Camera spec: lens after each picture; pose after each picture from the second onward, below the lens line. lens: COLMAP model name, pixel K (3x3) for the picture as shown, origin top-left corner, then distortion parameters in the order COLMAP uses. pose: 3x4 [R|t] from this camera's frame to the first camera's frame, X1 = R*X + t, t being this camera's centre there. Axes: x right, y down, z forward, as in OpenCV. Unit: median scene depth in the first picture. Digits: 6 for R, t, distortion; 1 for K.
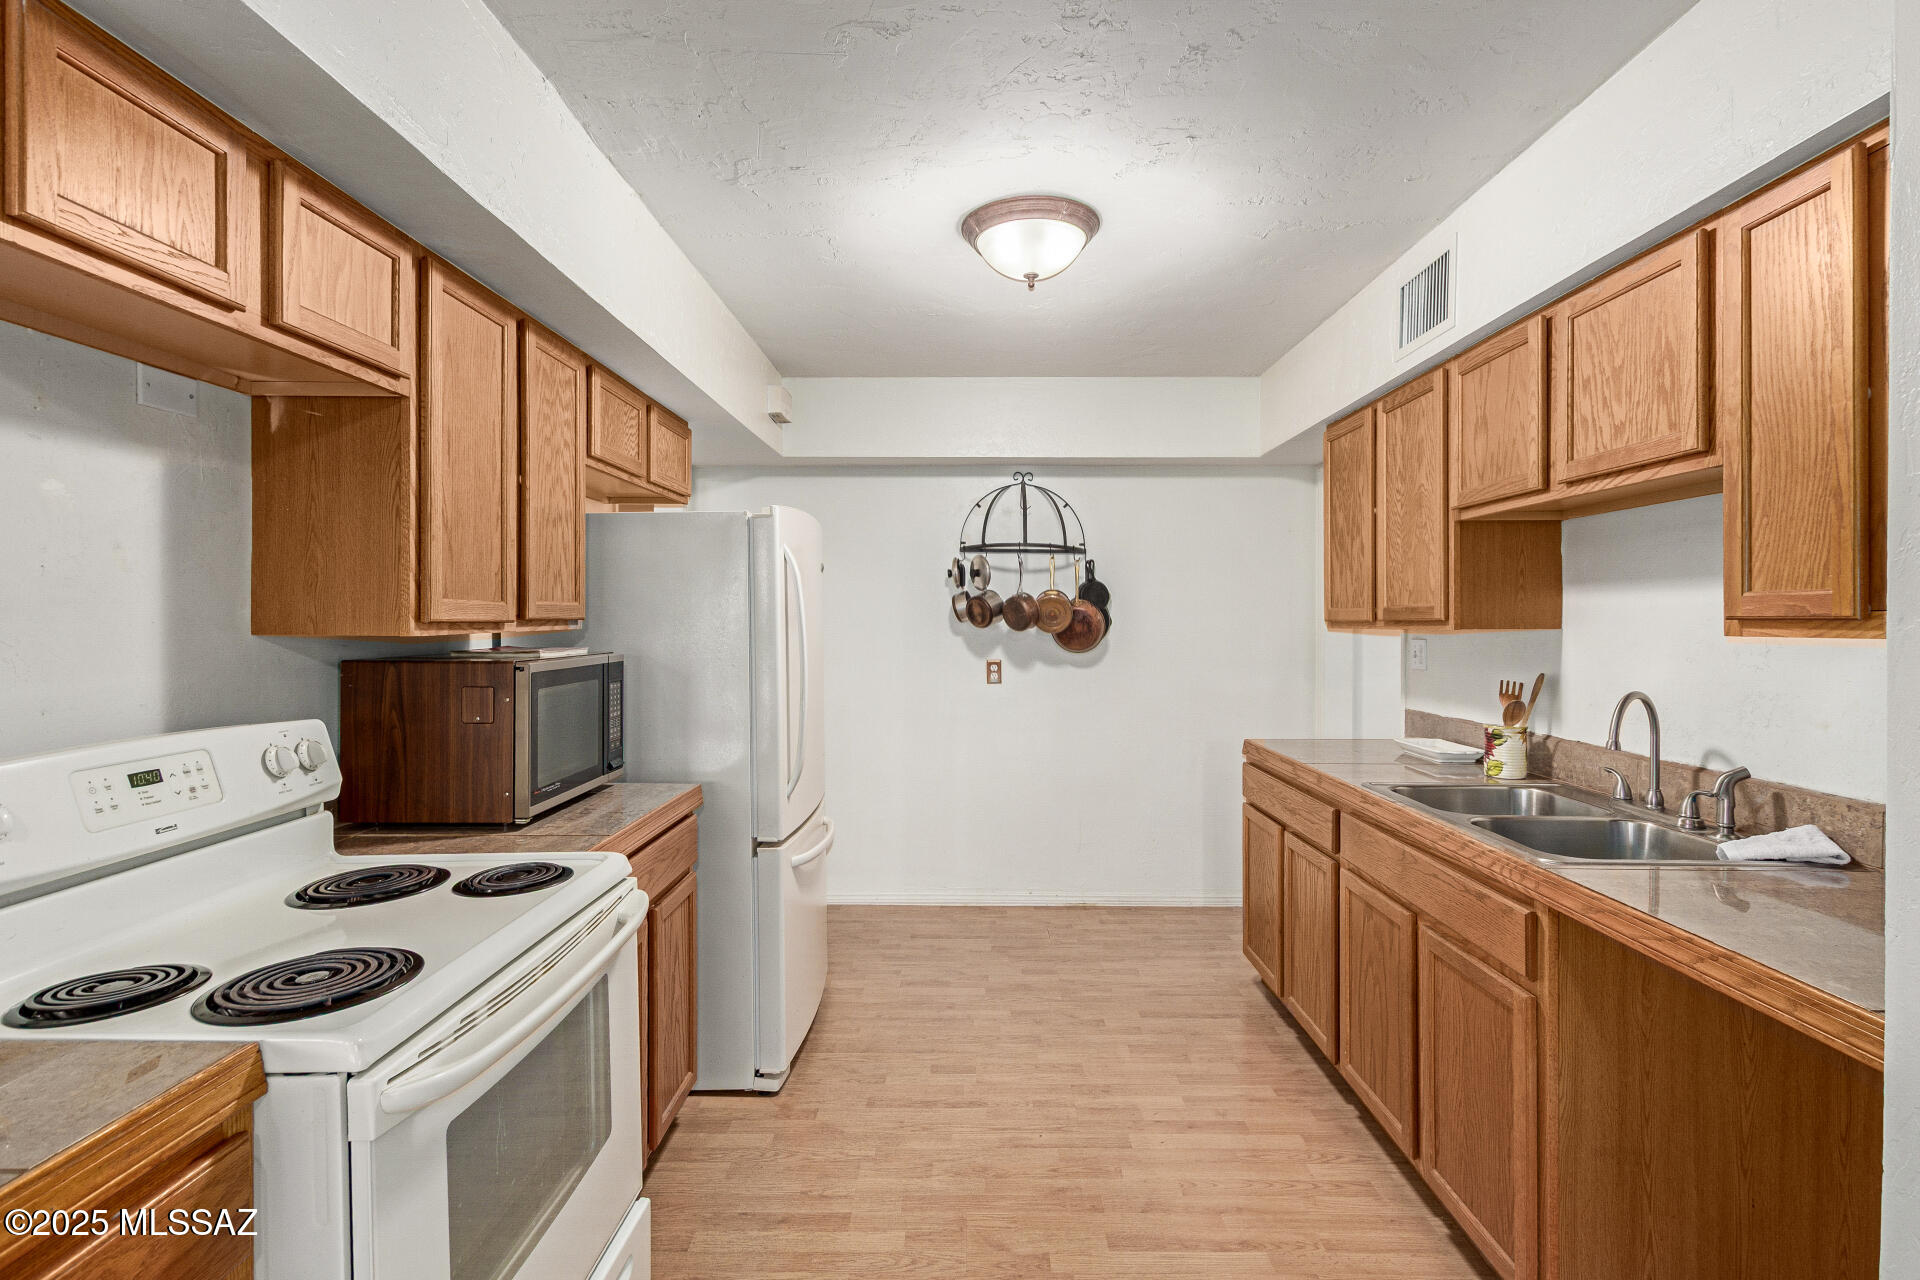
lens RADIAL K [[918.6, 0, 966.1], [0, 918.6, 621.2], [0, 0, 1]] dist [0.007635, -0.000944]
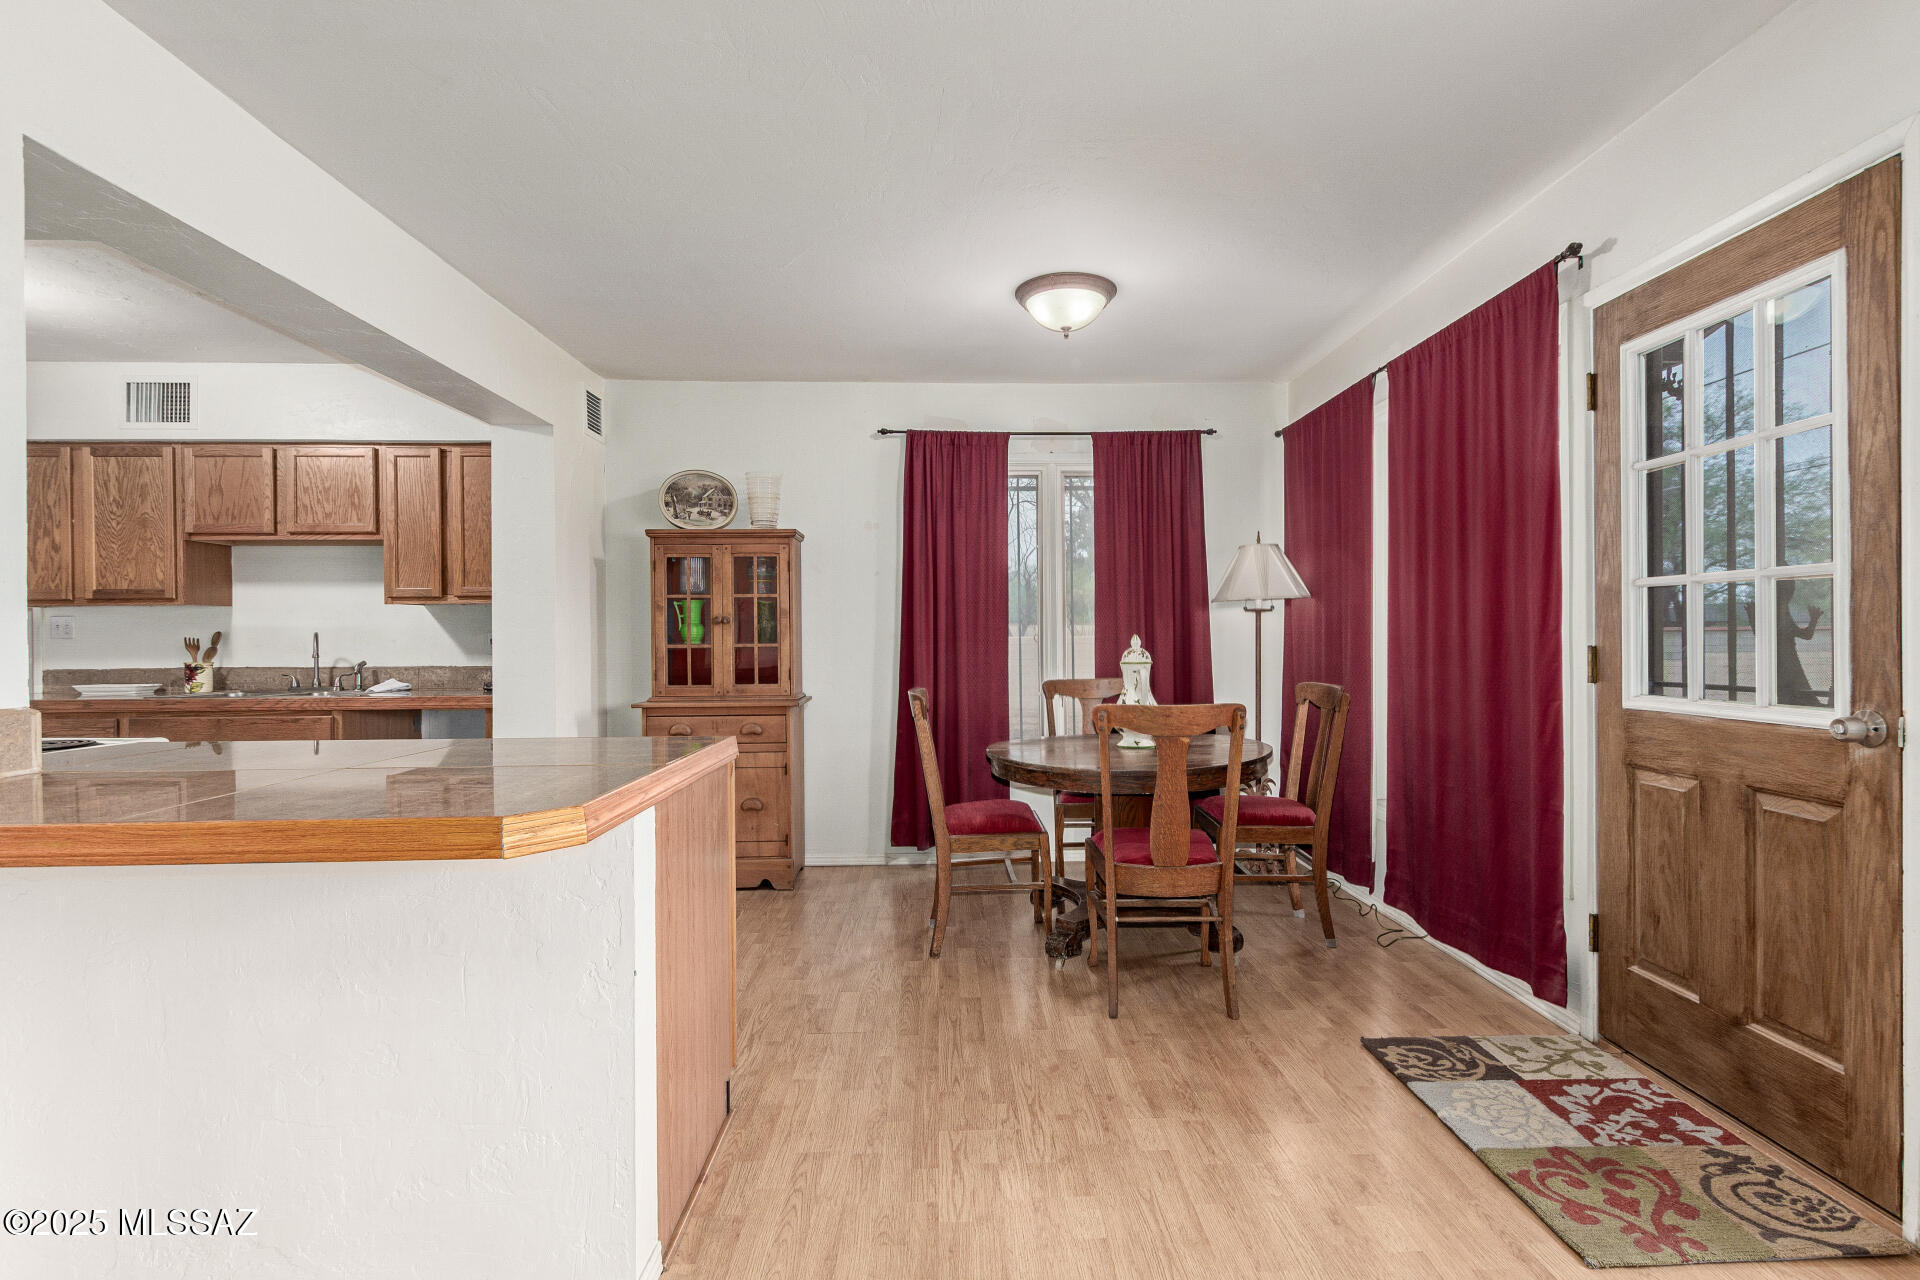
lens RADIAL K [[918.6, 0, 972.4], [0, 918.6, 638.9], [0, 0, 1]] dist [0.007635, -0.000944]
pose [[-0.033063, -0.002847, 0.999449, -1.521690], [0.005527, 0.999980, 0.003031, 0.094825], [-0.999438, 0.005625, -0.033046, -0.486685]]
